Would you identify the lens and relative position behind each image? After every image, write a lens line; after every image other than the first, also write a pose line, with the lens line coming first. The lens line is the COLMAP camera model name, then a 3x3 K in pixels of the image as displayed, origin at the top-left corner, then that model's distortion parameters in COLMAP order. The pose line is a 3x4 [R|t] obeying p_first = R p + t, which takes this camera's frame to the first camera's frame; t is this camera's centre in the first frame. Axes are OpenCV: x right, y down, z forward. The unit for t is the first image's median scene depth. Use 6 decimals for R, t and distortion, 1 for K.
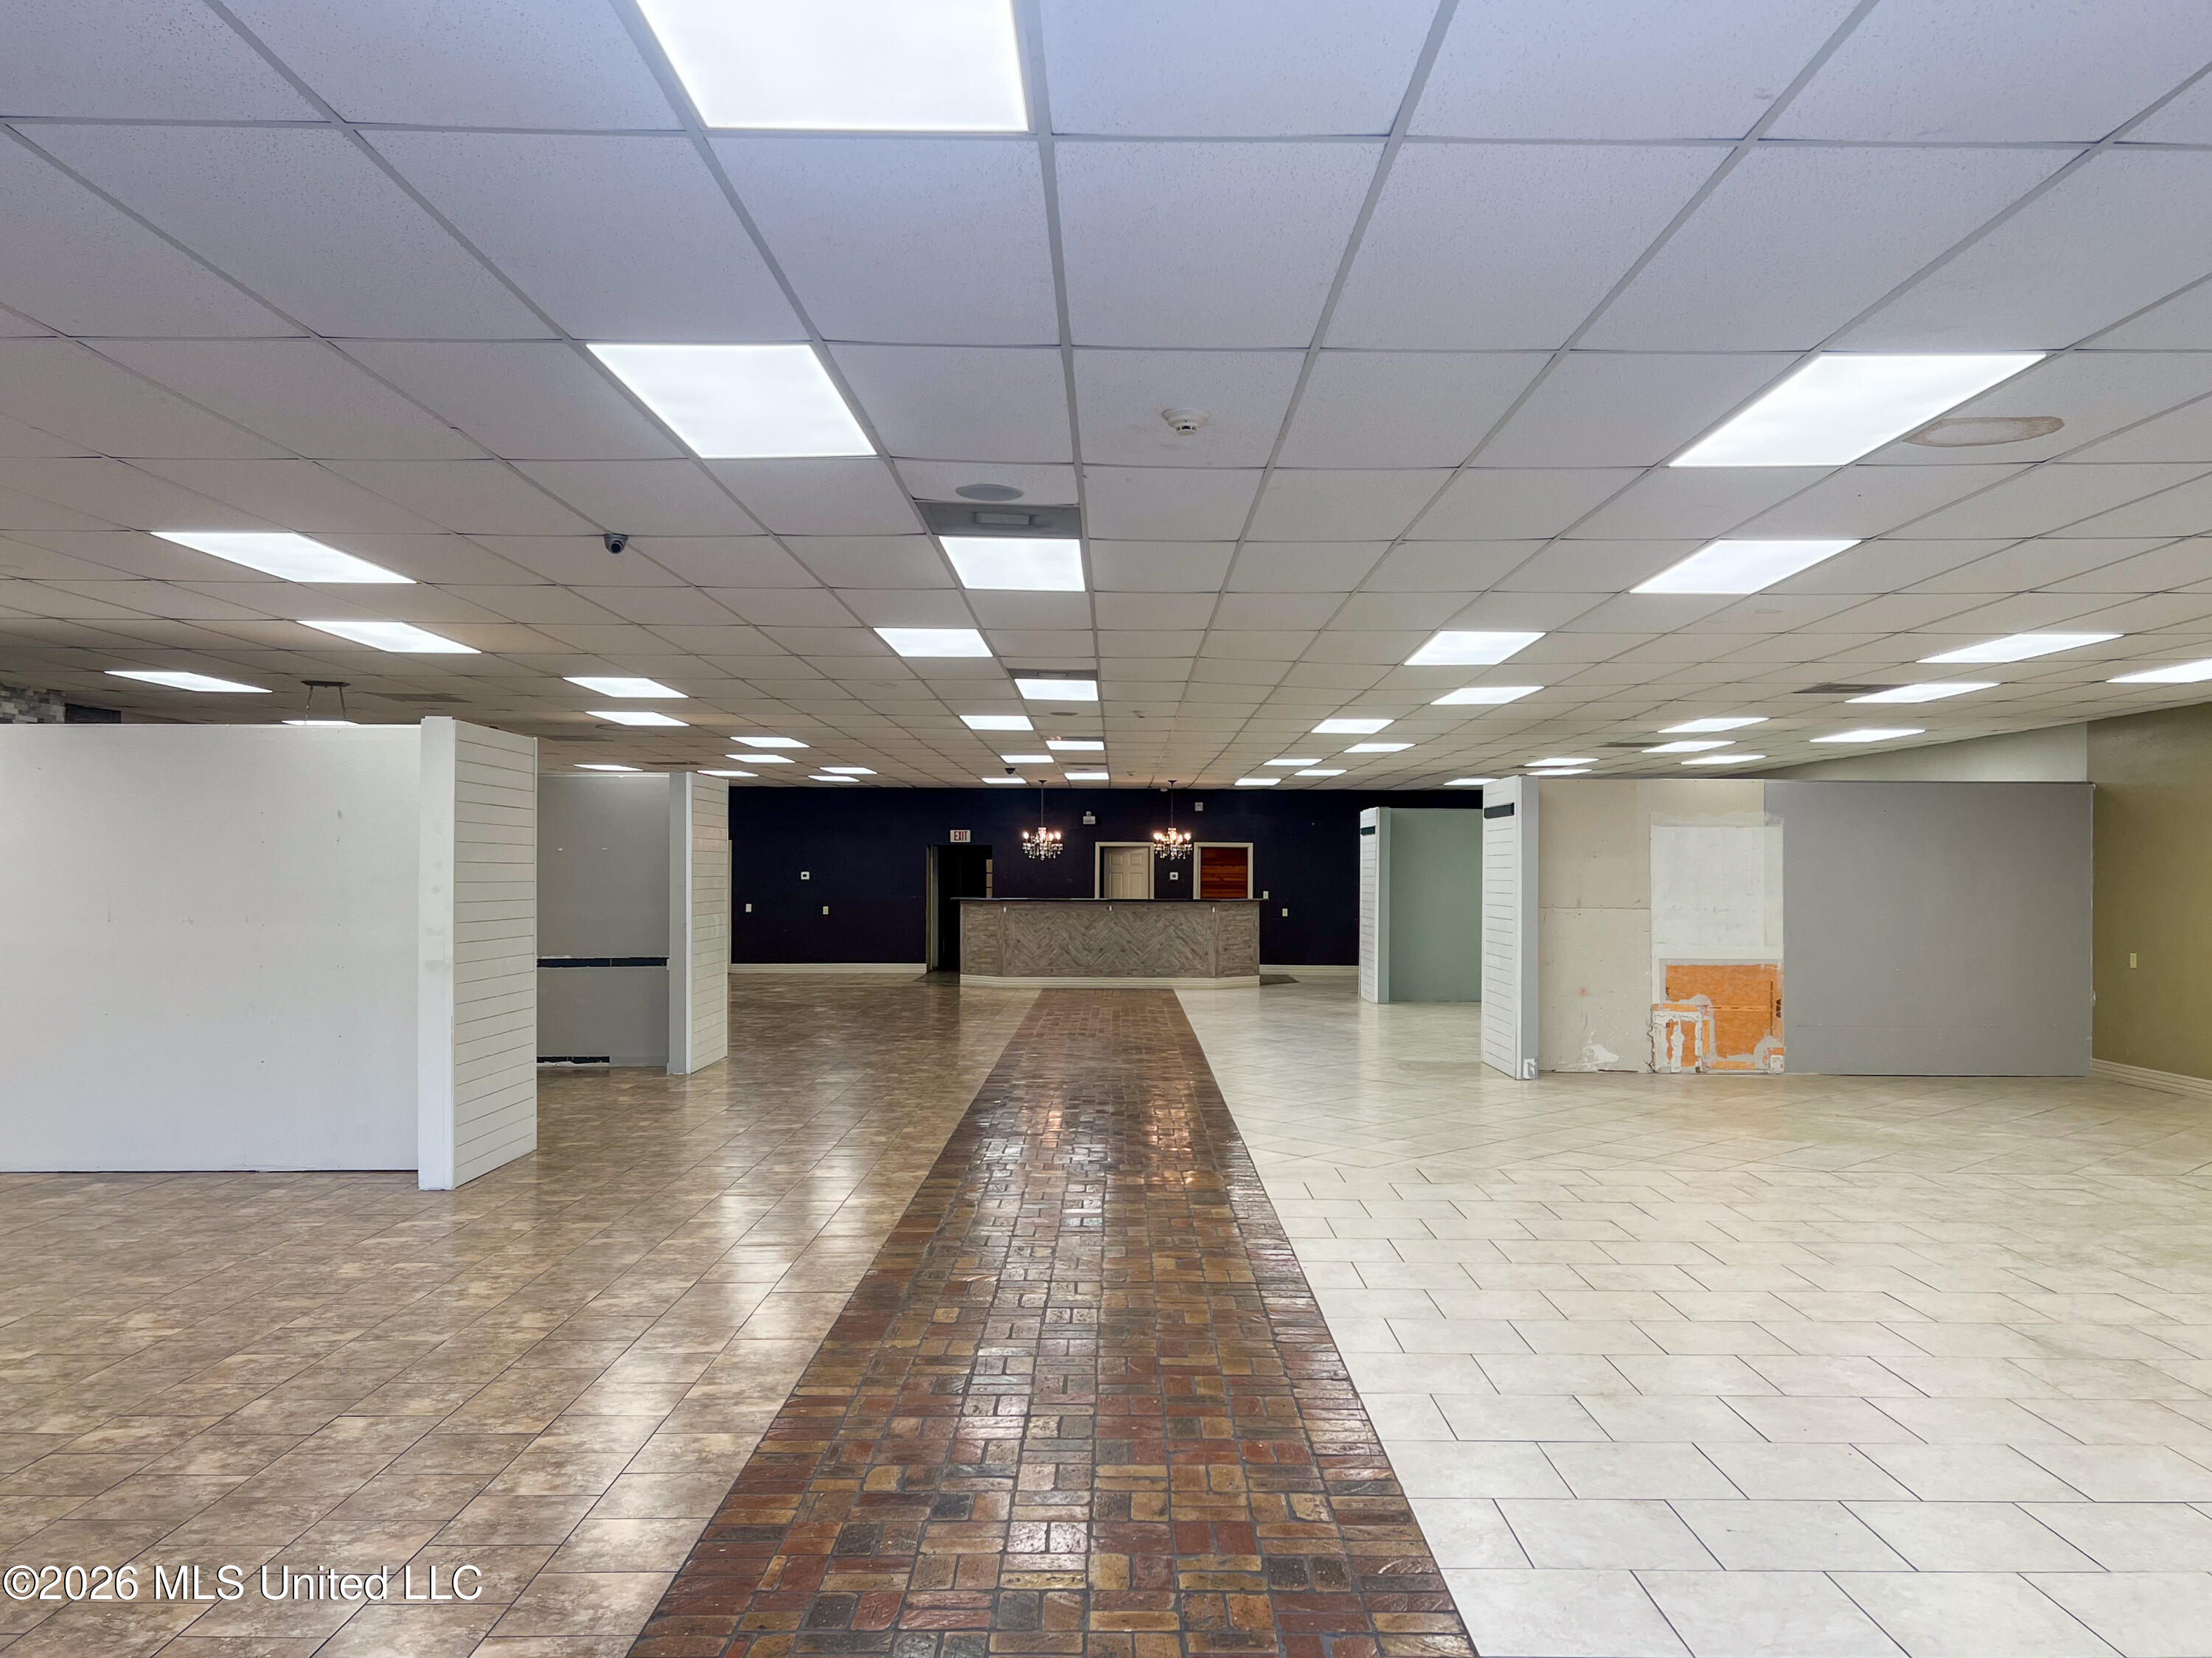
lens RADIAL K [[1694.7, 0, 1111.5], [0, 1694.7, 864.1], [0, 0, 1]] dist [0.056254, -0.053854]
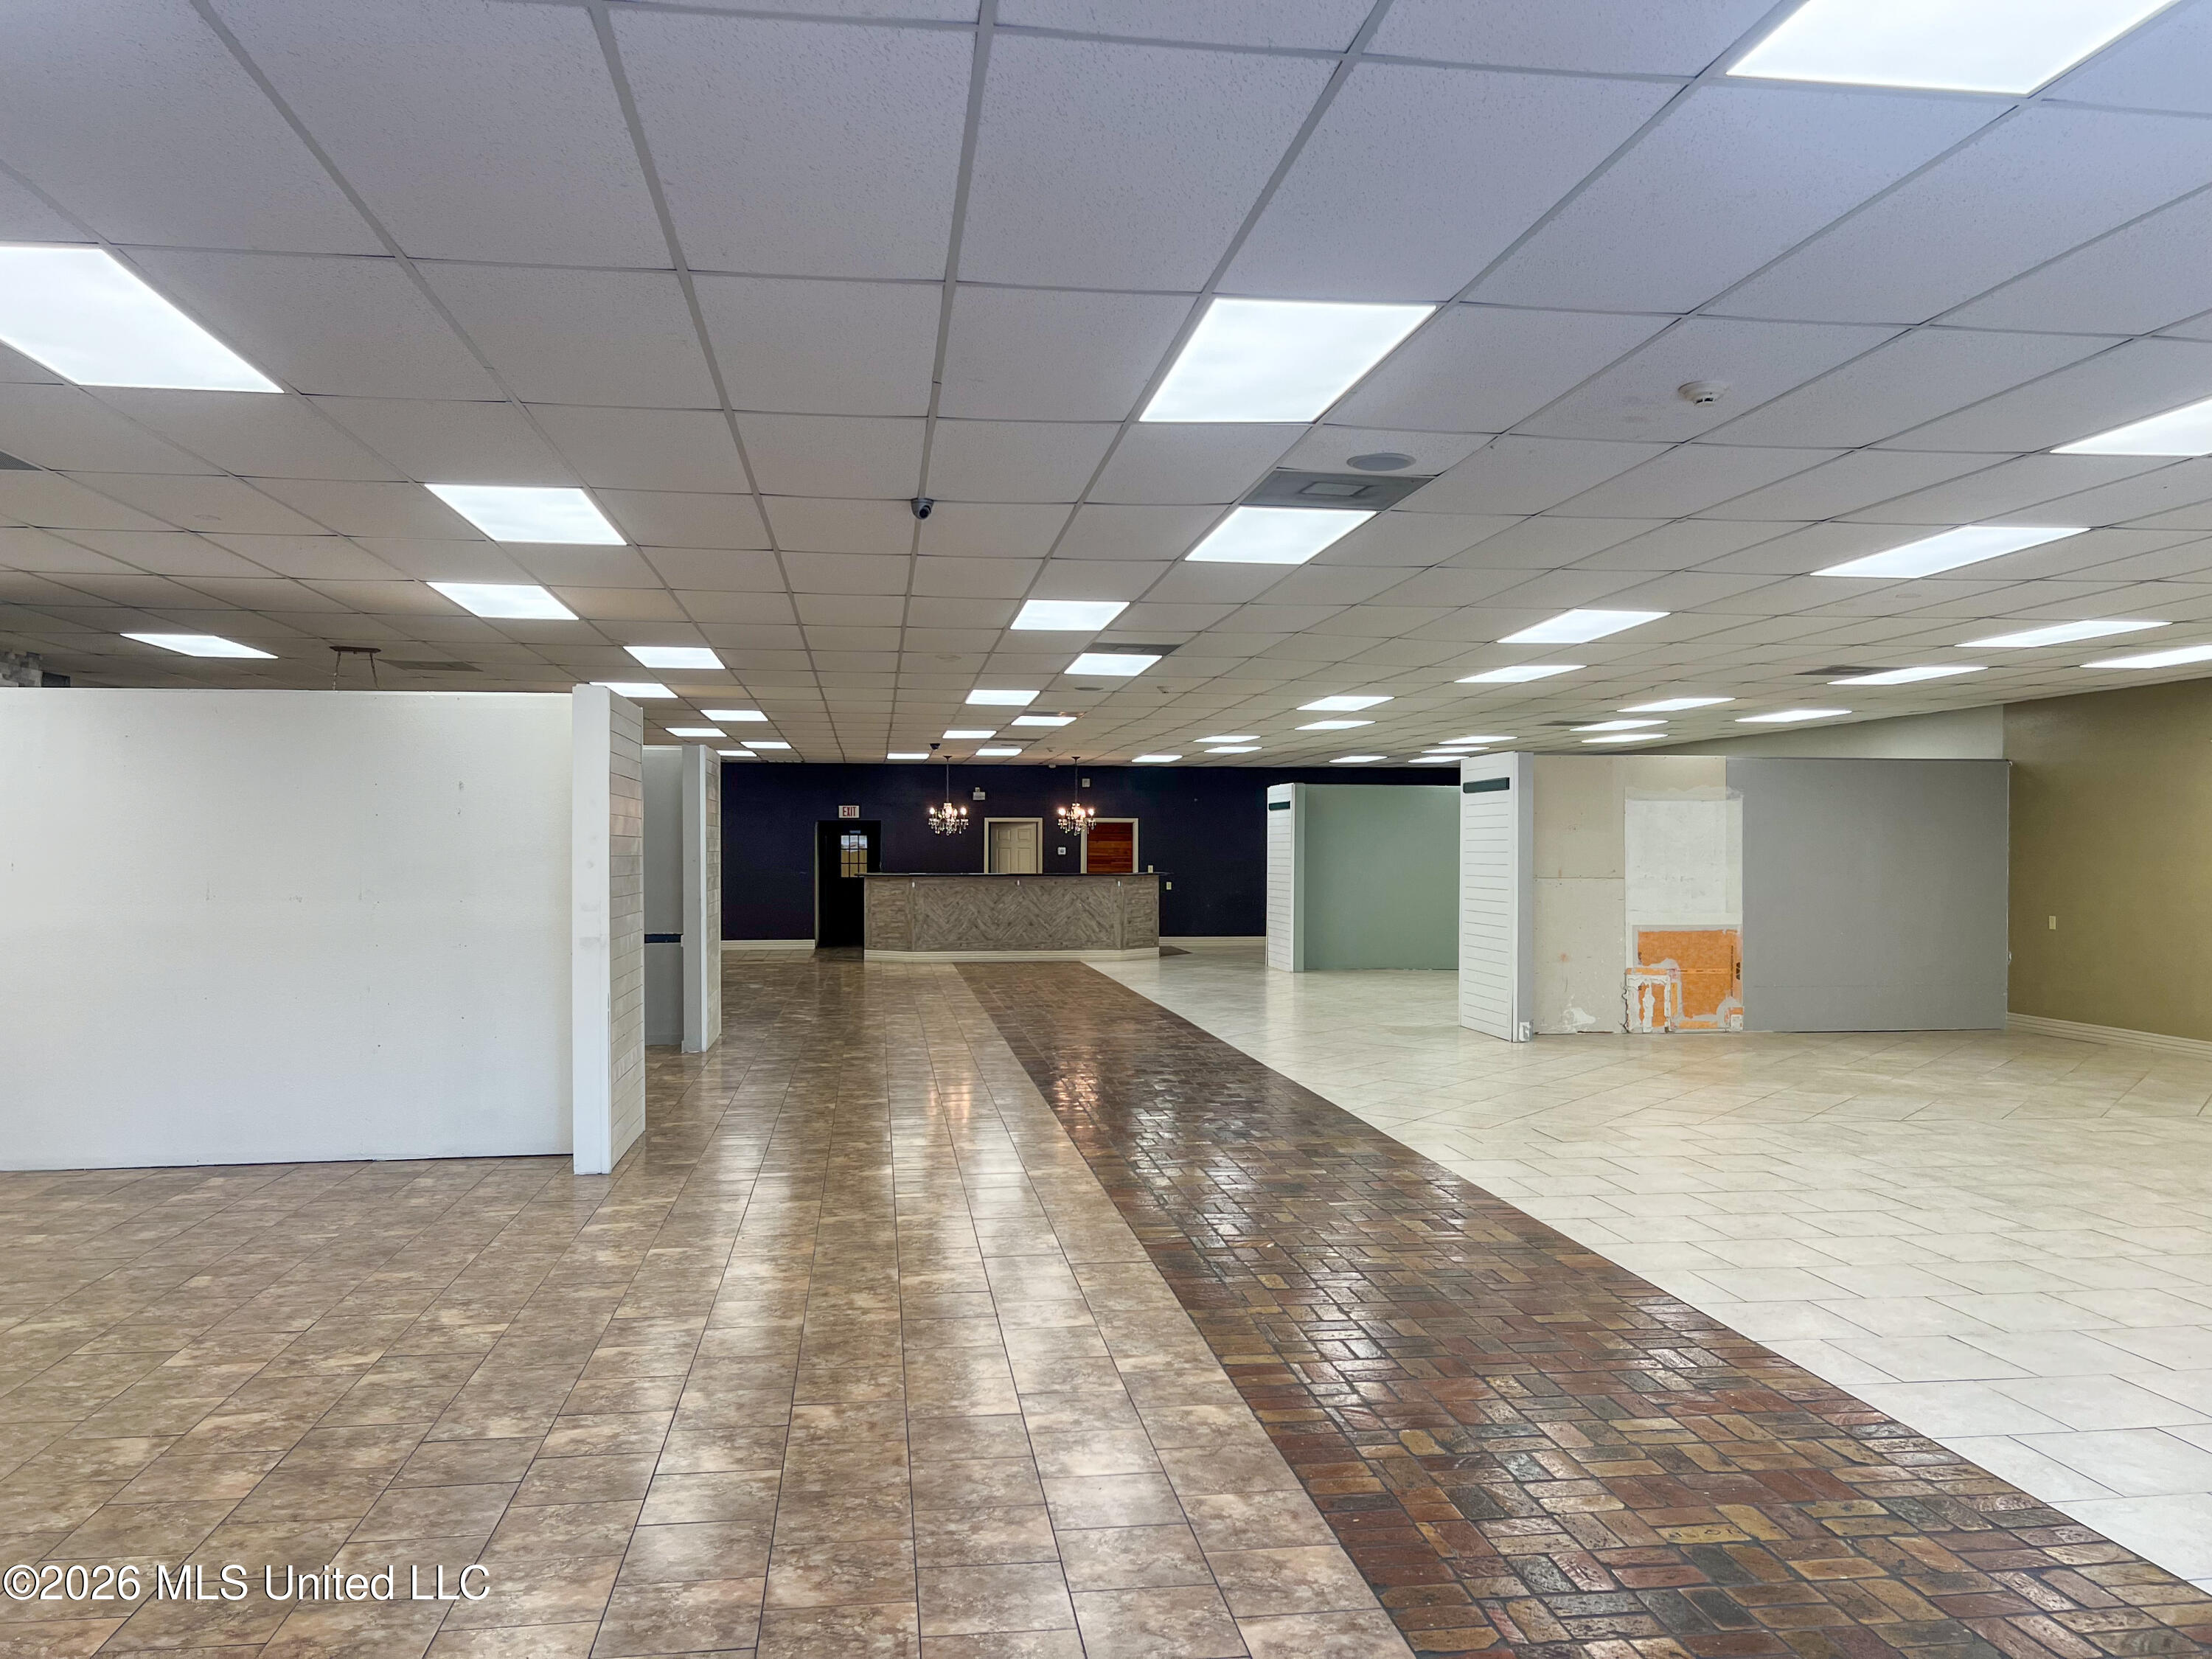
lens RADIAL K [[1657.7, 0, 1084.3], [0, 1657.7, 856.2], [0, 0, 1]] dist [0.059491, -0.054051]
pose [[0.991209, -0.004320, 0.132235, -0.159992], [0.003109, 0.999951, 0.009361, 0.001828], [-0.132269, -0.008868, 0.991174, 0.019118]]
